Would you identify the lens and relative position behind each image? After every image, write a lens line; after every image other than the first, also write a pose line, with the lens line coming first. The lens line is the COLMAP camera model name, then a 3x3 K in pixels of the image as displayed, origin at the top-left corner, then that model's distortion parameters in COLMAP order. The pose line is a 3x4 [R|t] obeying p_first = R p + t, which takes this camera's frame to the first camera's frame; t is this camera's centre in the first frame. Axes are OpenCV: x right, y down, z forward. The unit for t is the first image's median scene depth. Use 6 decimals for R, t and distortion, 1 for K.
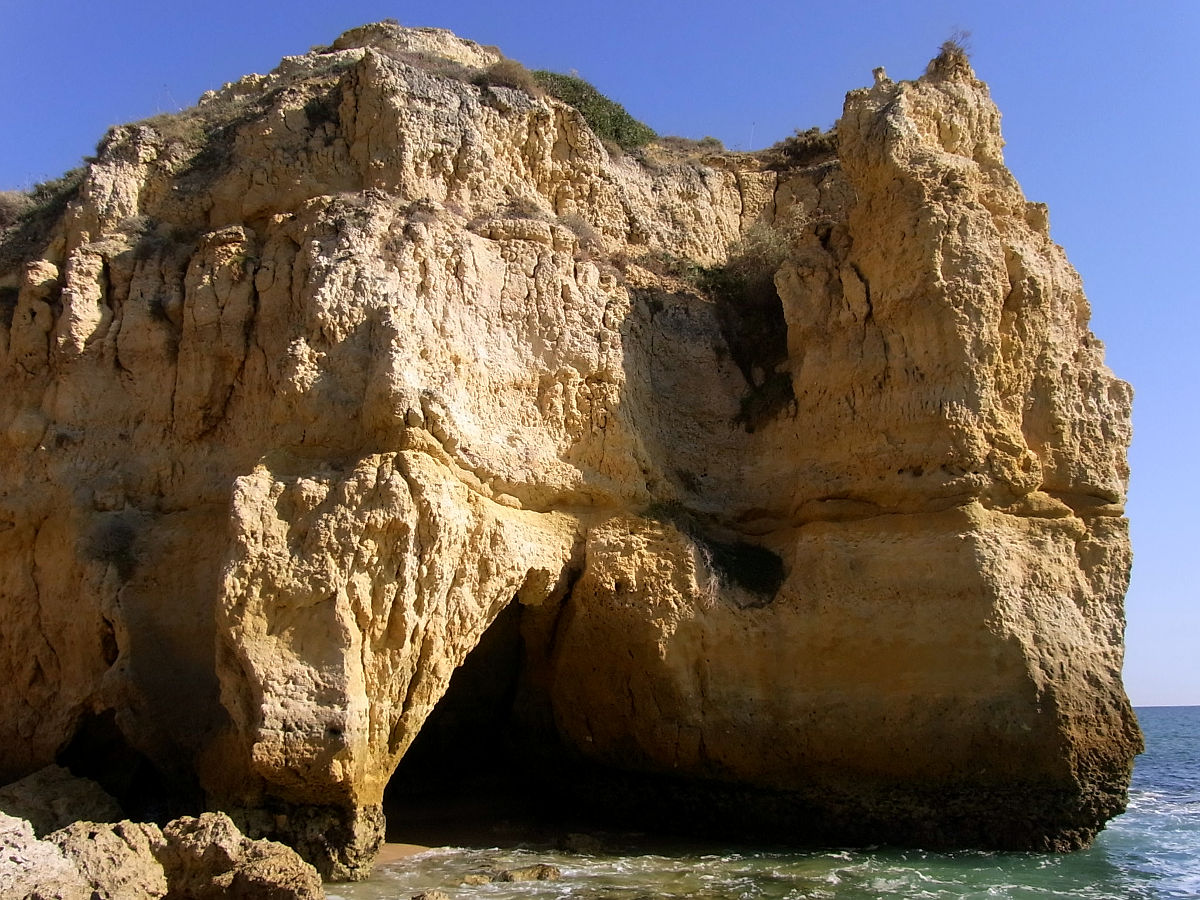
lens RADIAL K [[1000.5, 0, 546.0], [0, 1000.5, 455.2], [0, 0, 1]] dist [-0.027935, 0.002542]
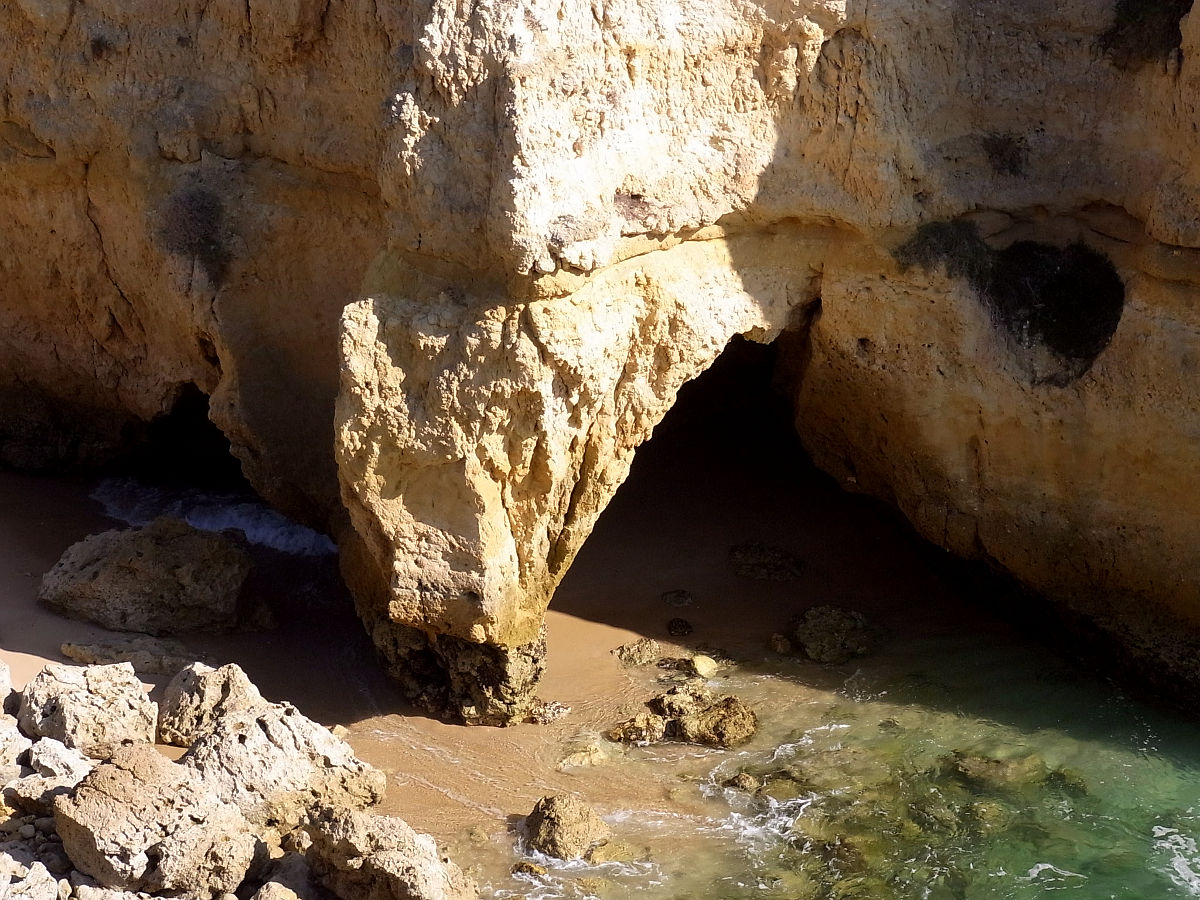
lens RADIAL K [[3490.3, 0, 597.2], [0, 3490.3, 248.5], [0, 0, 1]] dist [0.383547, -1.387789]
pose [[0.966655, 0.077726, -0.244000, 0.547178], [0.065311, 0.846487, 0.528389, -1.402722], [0.247612, -0.526706, 0.813185, -1.176700]]
